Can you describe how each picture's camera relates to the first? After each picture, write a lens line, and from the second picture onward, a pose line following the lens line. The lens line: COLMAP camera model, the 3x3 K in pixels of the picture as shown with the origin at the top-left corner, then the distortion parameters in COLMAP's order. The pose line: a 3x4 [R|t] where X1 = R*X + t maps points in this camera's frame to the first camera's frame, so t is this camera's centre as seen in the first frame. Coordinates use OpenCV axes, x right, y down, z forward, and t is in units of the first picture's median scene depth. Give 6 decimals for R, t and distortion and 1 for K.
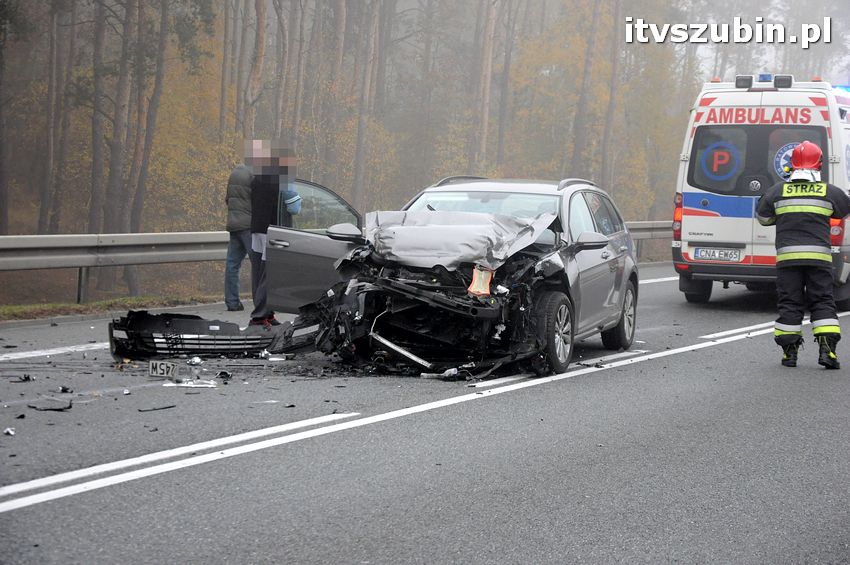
lens RADIAL K [[2146.2, 0, 423.6], [0, 2146.2, 295.8], [0, 0, 1]] dist [0.646315, 0.000000]
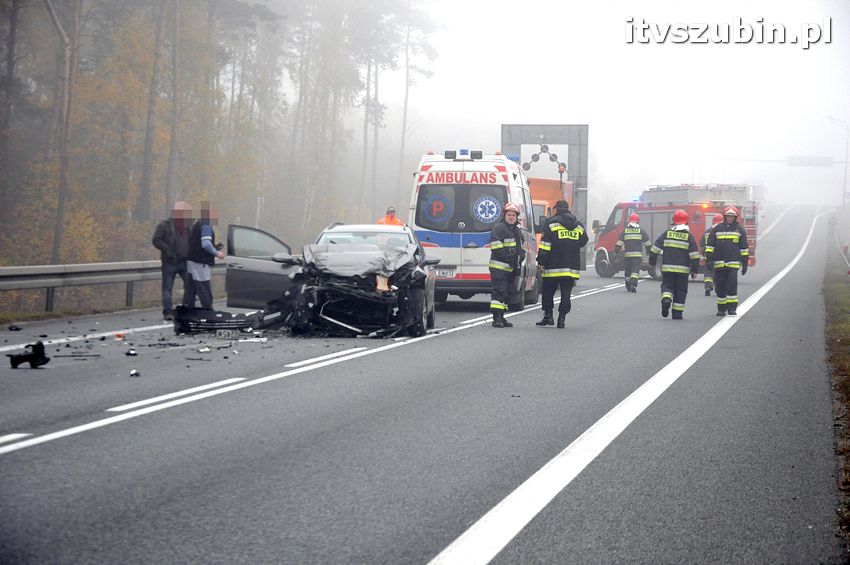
lens RADIAL K [[2475.0, 0, 425.7], [0, 2475.0, 284.1], [0, 0, 1]] dist [0.776075, 0.000000]
pose [[0.973911, -0.021838, 0.225876, -0.360321], [0.027575, 0.999371, -0.022276, 0.036304], [-0.225248, 0.027923, 0.973901, -0.886792]]
